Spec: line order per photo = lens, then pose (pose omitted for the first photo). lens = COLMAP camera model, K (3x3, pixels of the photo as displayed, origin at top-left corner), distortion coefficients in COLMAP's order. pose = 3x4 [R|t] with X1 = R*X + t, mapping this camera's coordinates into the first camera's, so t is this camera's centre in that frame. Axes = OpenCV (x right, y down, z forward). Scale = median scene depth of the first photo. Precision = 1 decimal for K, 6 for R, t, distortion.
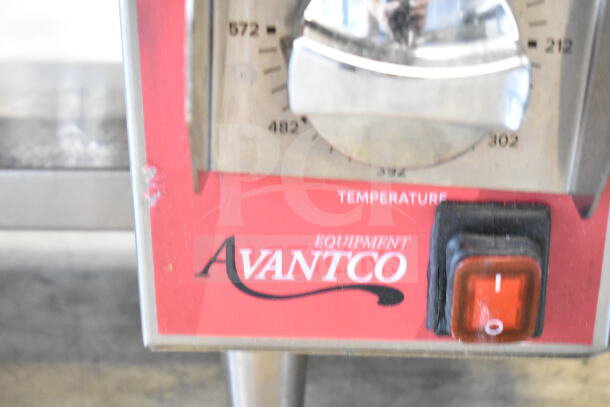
lens RADIAL K [[1049.1, 0, 301.7], [0, 1049.1, 202.1], [0, 0, 1]] dist [-0.027720, 0.000000]
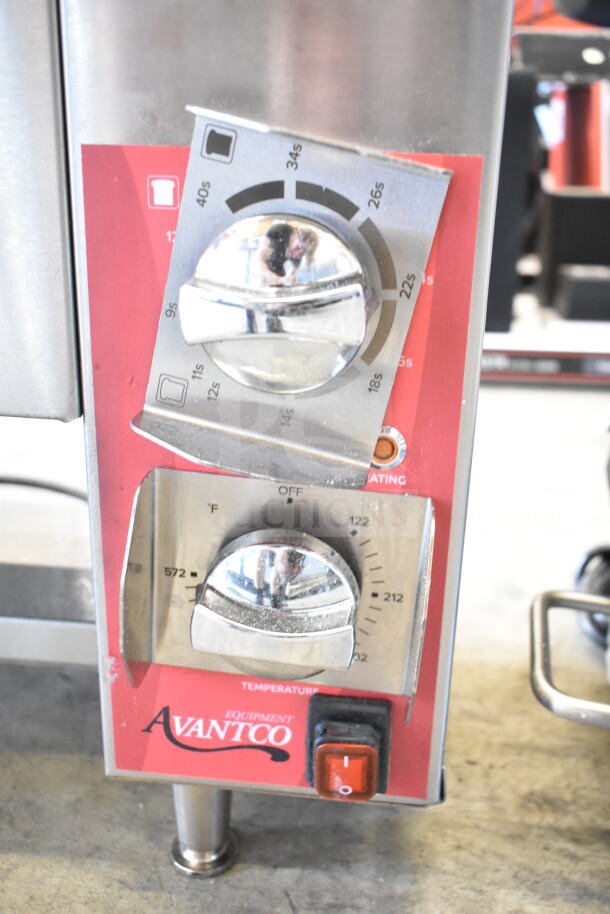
lens RADIAL K [[894.8, 0, 309.2], [0, 894.8, 459.0], [0, 0, 1]] dist [-0.016721, 0.000000]
pose [[0.997917, 0.045482, -0.045760, 0.161614], [-0.048558, 0.996467, -0.068526, -0.223790], [0.042481, 0.070605, 0.996599, -0.203767]]
